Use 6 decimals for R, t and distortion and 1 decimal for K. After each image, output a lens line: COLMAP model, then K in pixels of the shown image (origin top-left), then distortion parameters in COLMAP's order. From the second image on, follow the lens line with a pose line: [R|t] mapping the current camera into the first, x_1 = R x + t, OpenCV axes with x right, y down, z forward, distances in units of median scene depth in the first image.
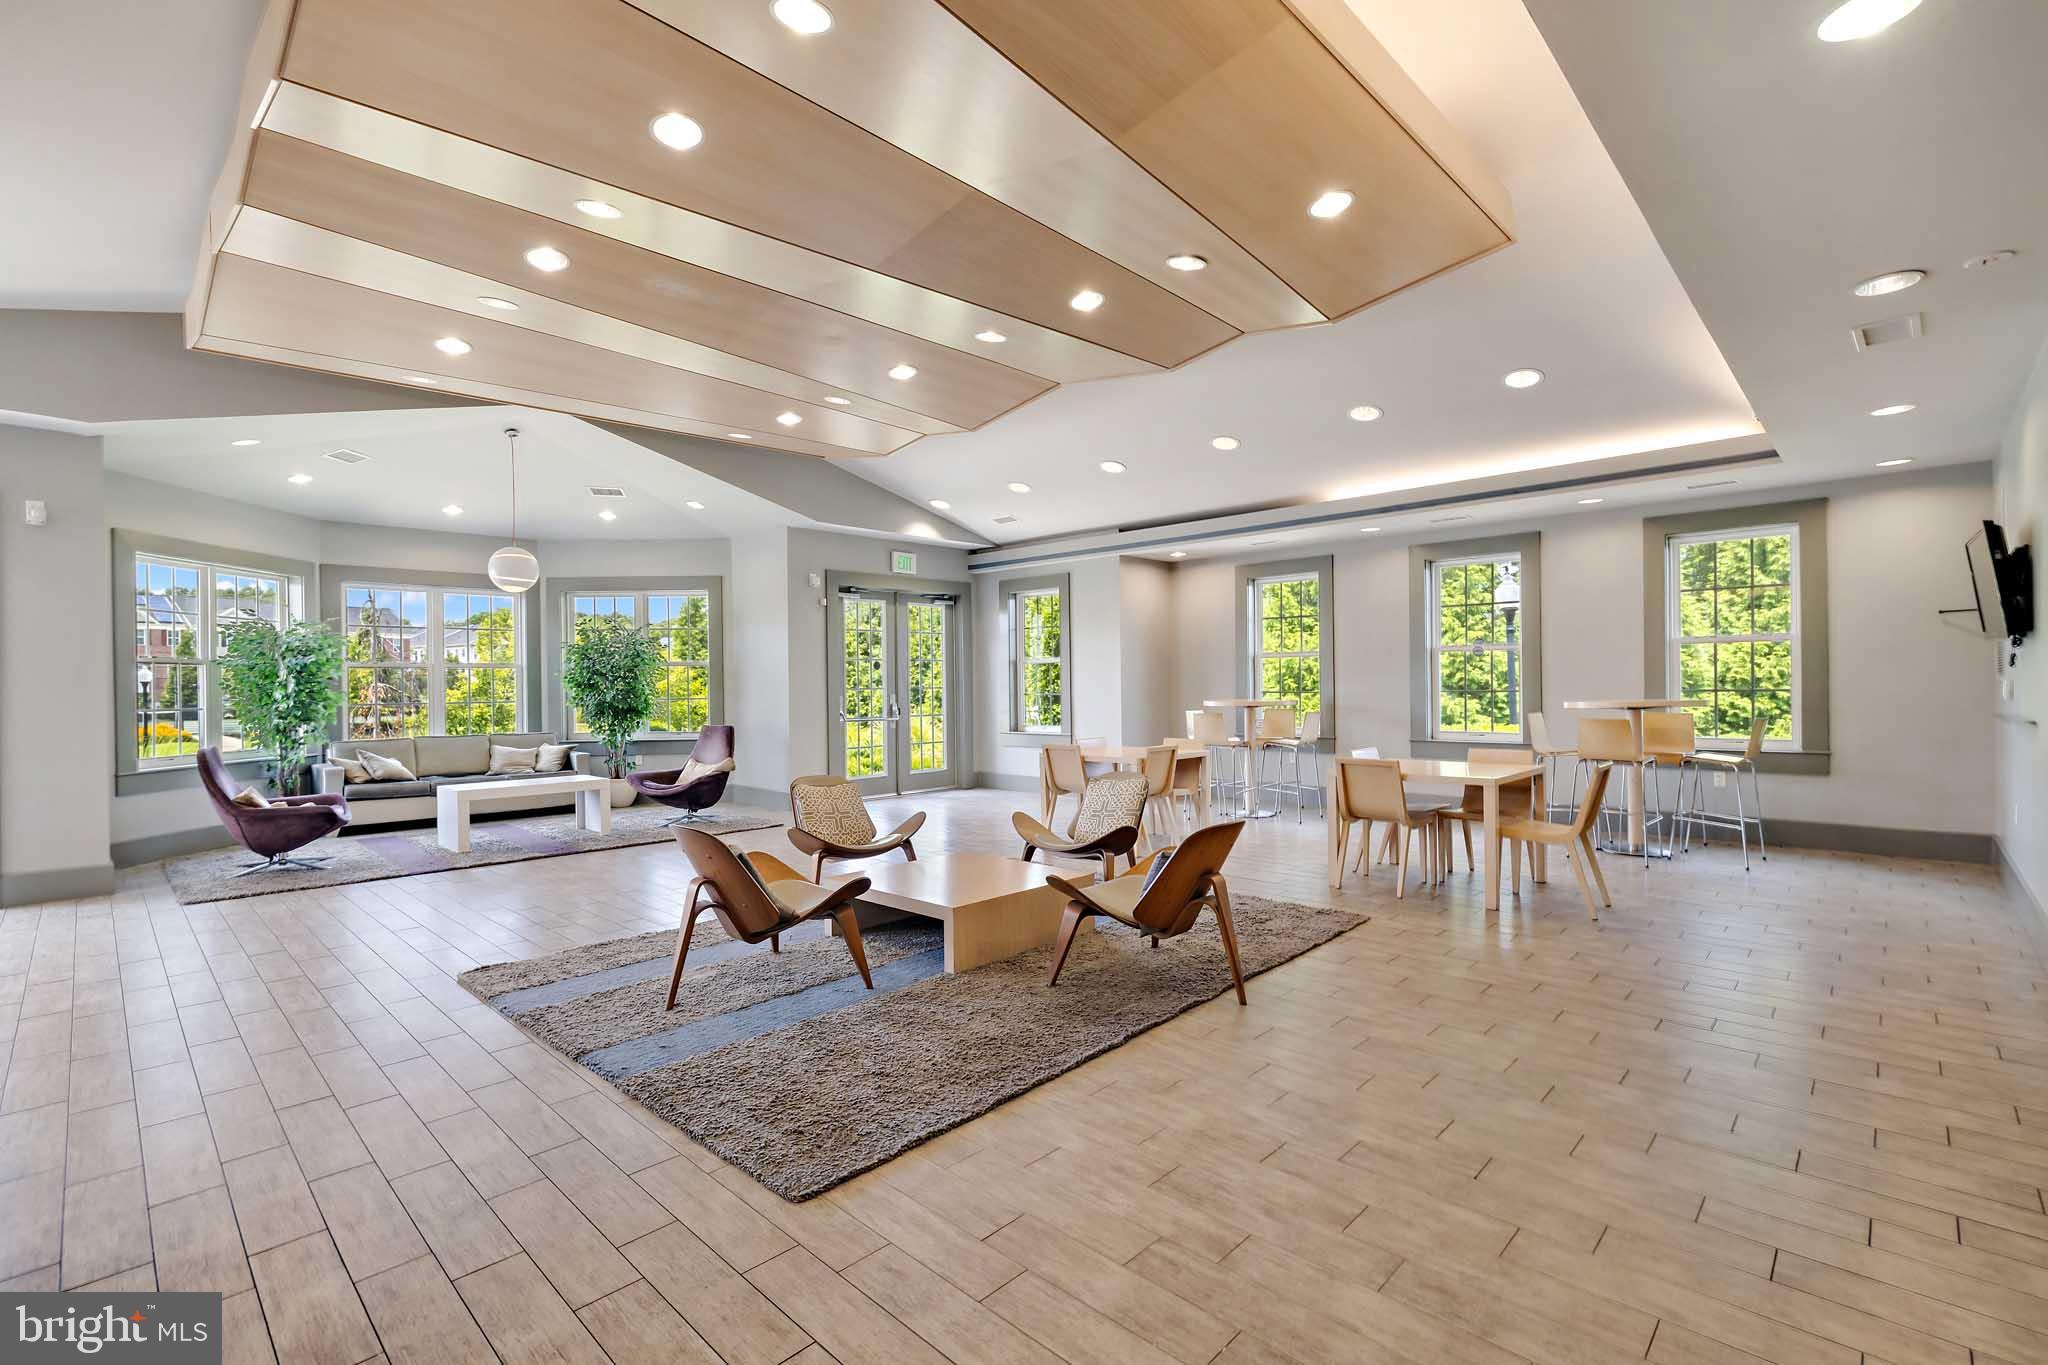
lens RADIAL K [[926.6, 0, 1023.9], [0, 926.6, 682.1], [0, 0, 1]] dist [0.000688, 0.000349]
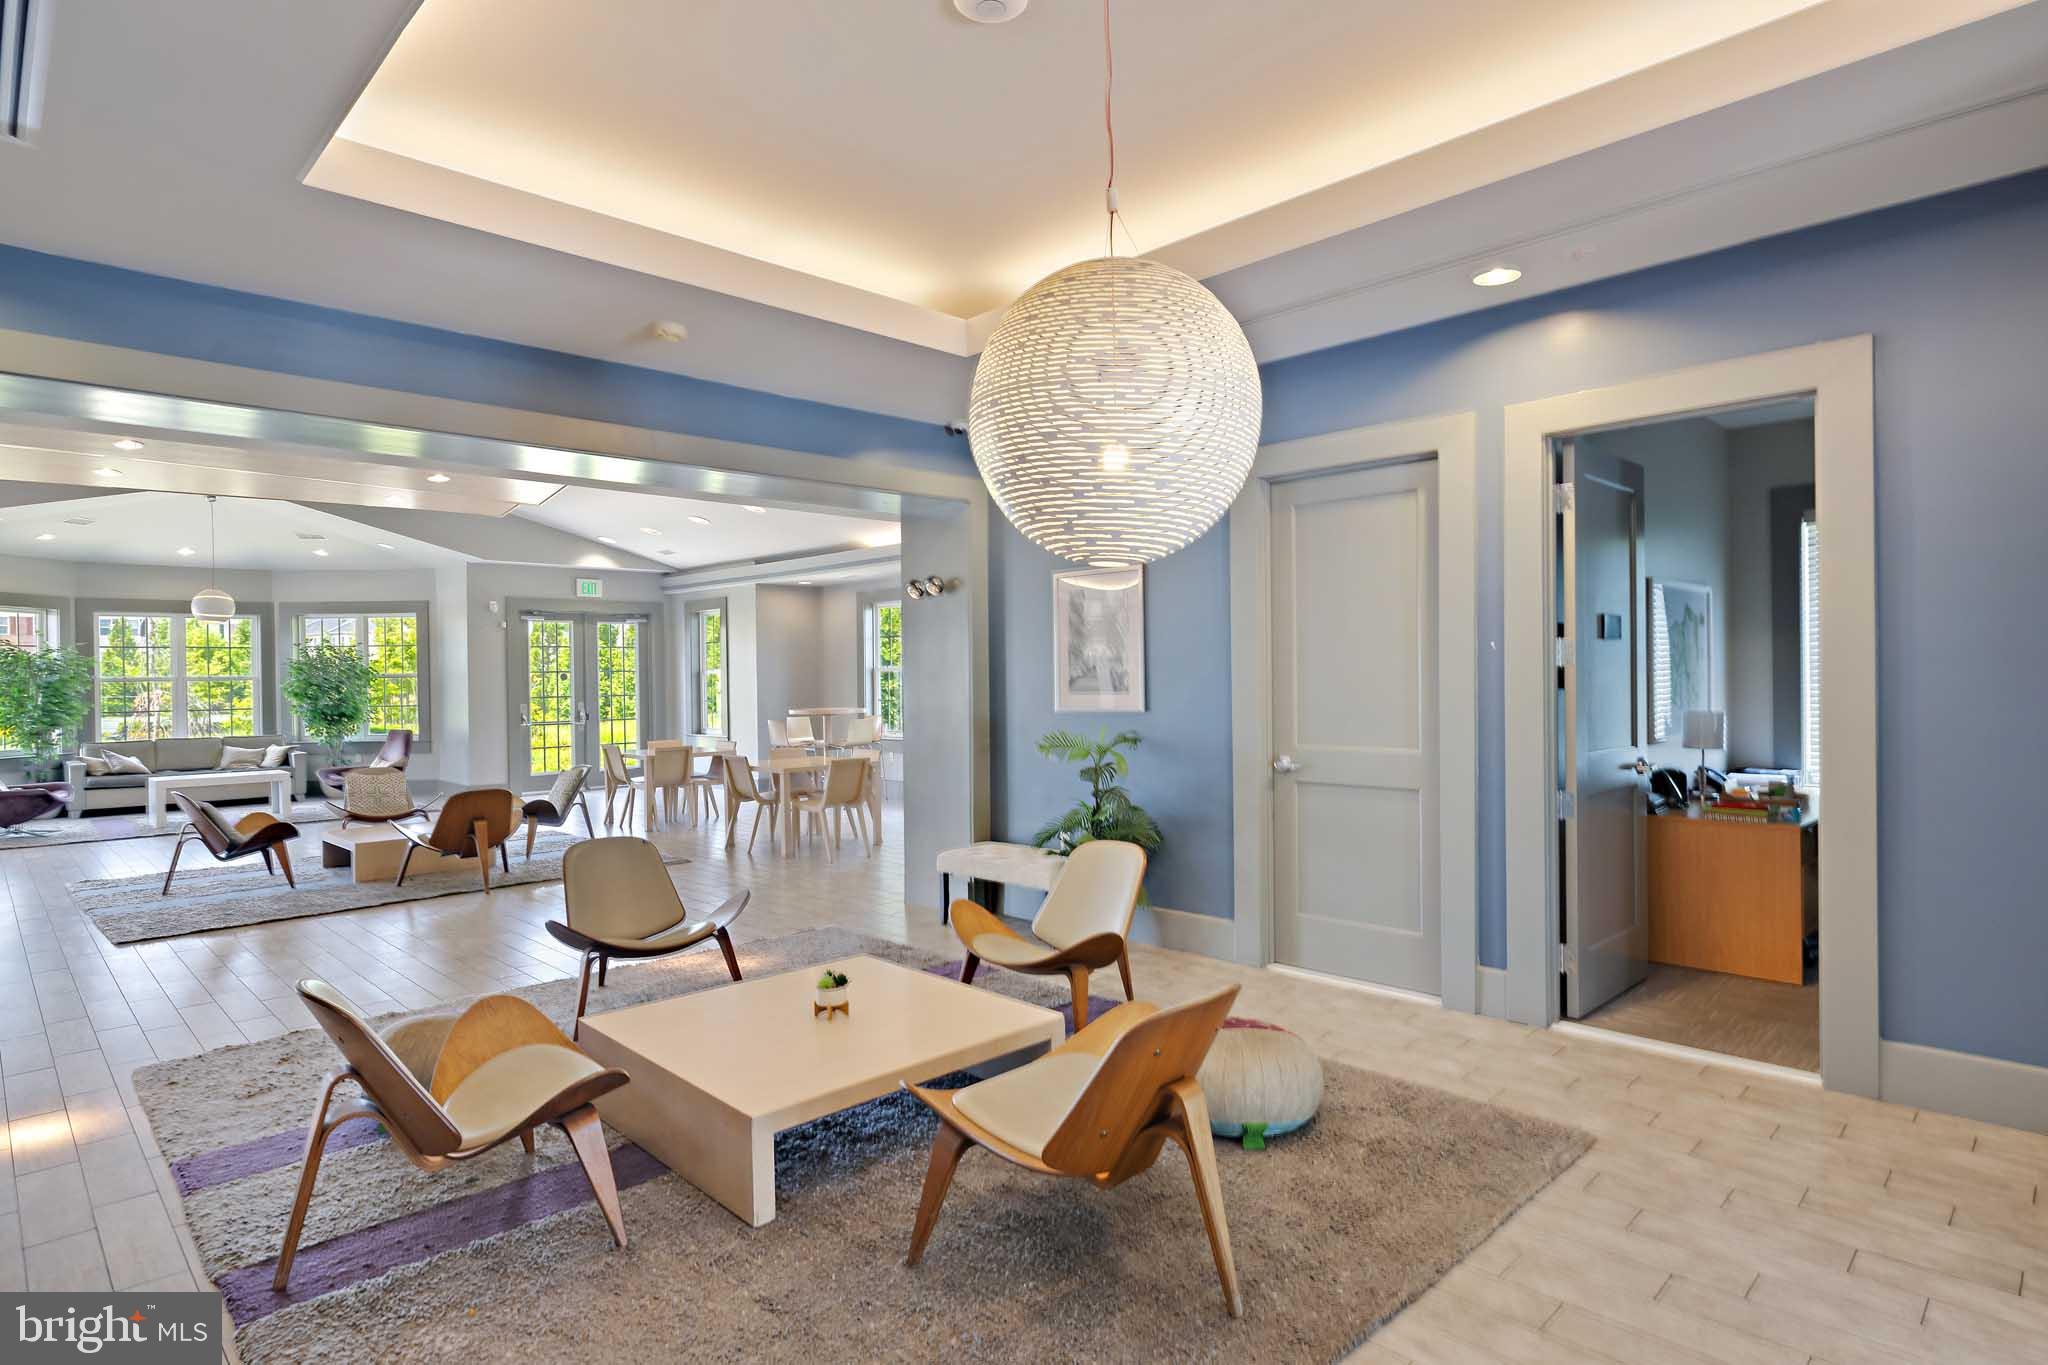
lens RADIAL K [[1115.1, 0, 1024.7], [0, 1115.1, 670.4], [0, 0, 1]] dist [0.005754, 0.000988]
pose [[0.999425, -0.001246, -0.033883, 0.498825], [0.001226, 0.999999, -0.000598, -0.026586], [0.033884, 0.000557, 0.999426, -0.400388]]
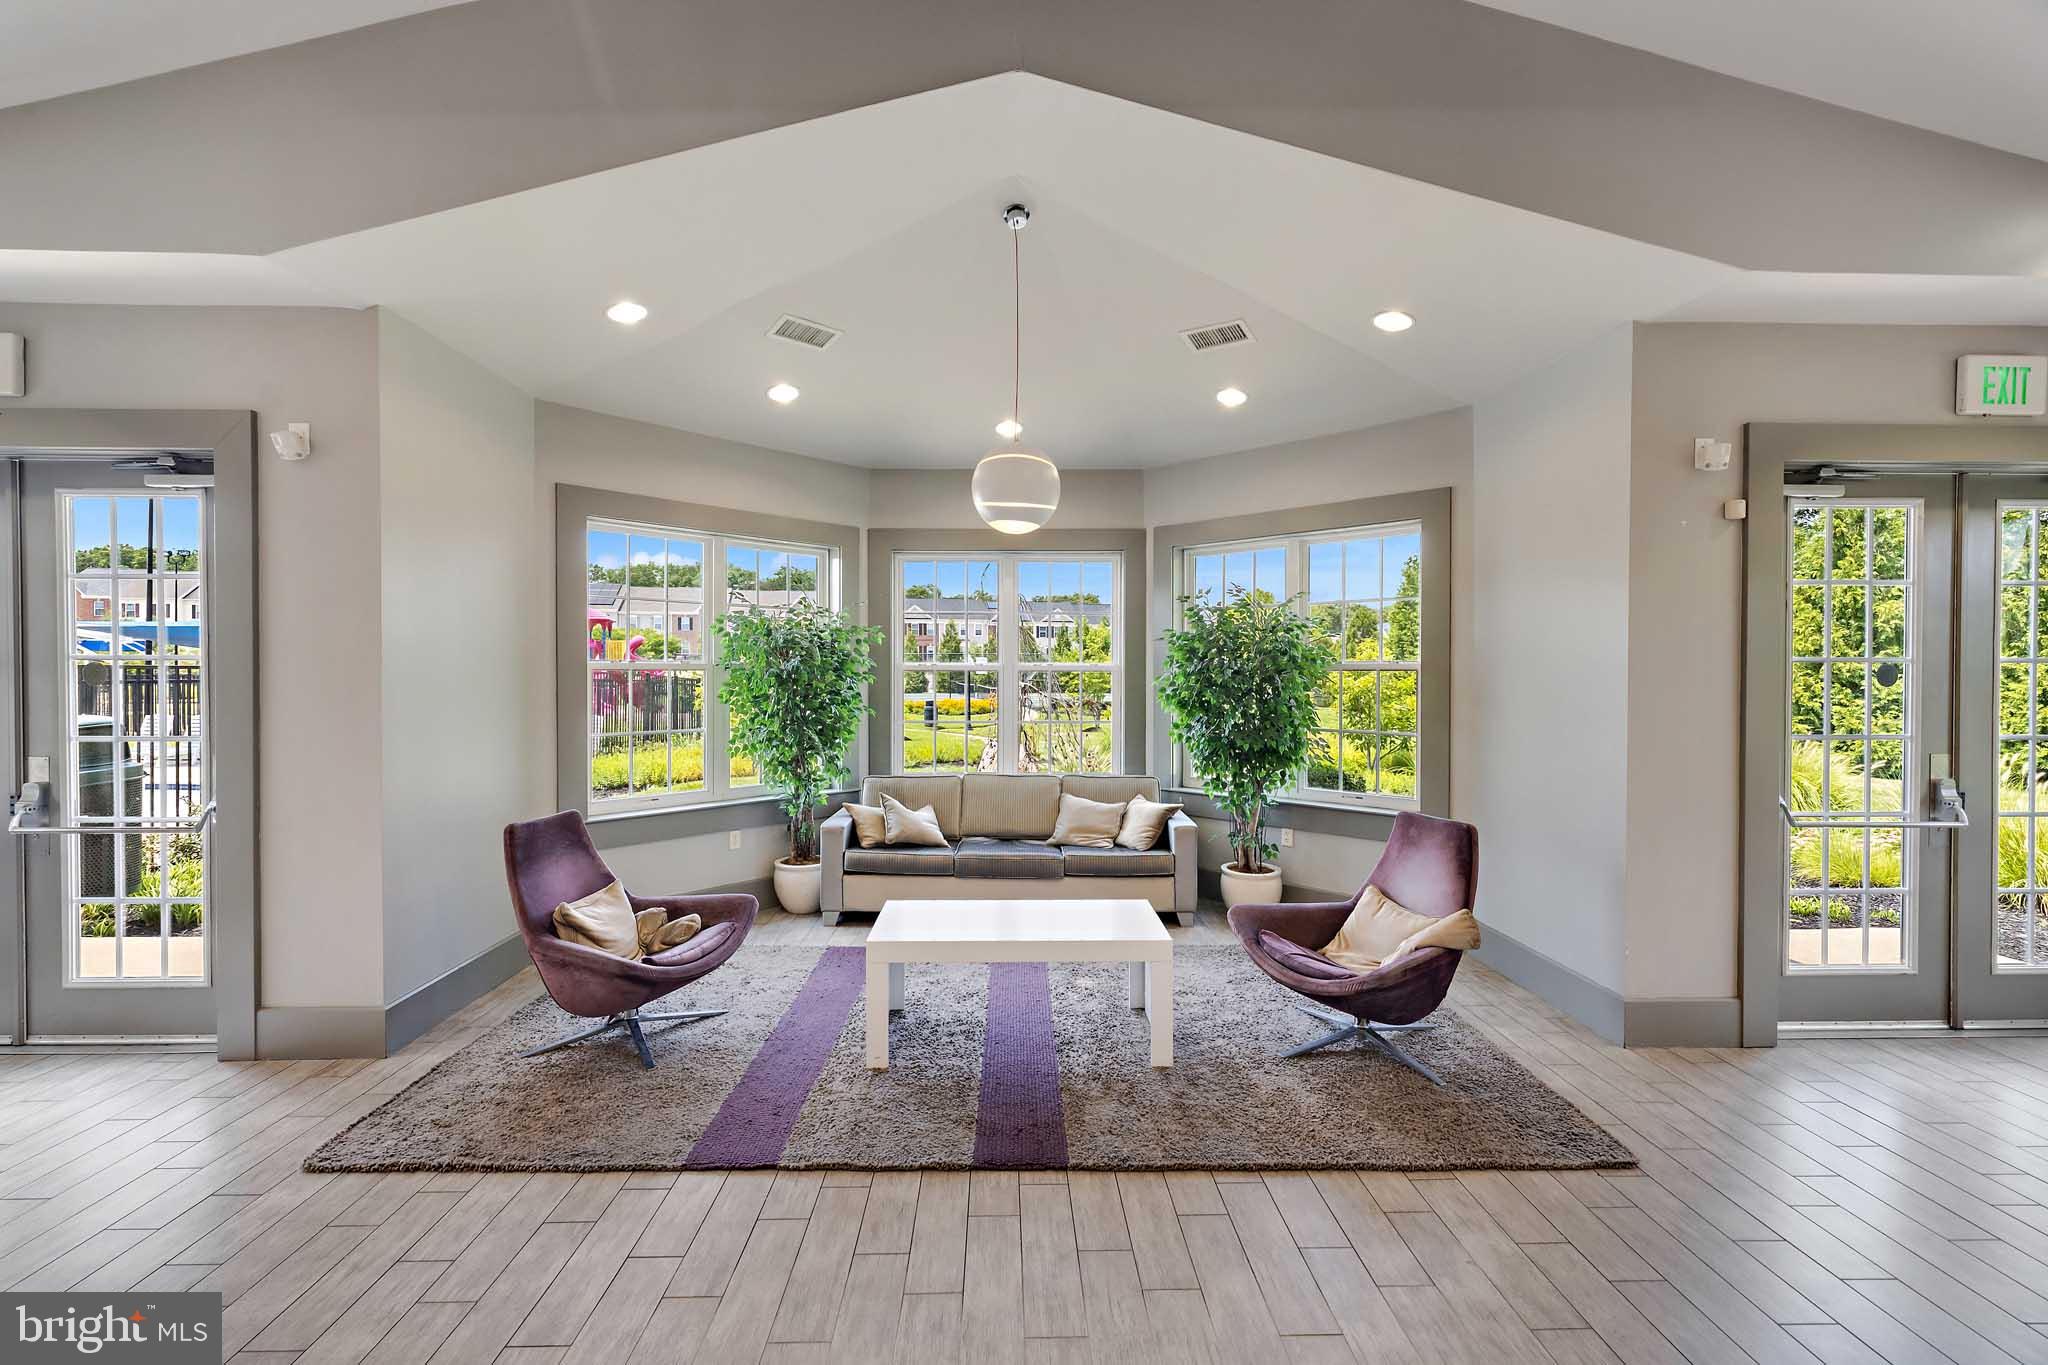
lens RADIAL K [[851.0, 0, 1020.0], [0, 851.0, 683.6], [0, 0, 1]] dist [0.001735, 0.000042]
pose [[0.713346, 0.022542, -0.700449, -0.180724], [-0.010627, 0.999716, 0.021351, -0.019690], [0.700731, -0.007787, 0.713383, 0.548507]]
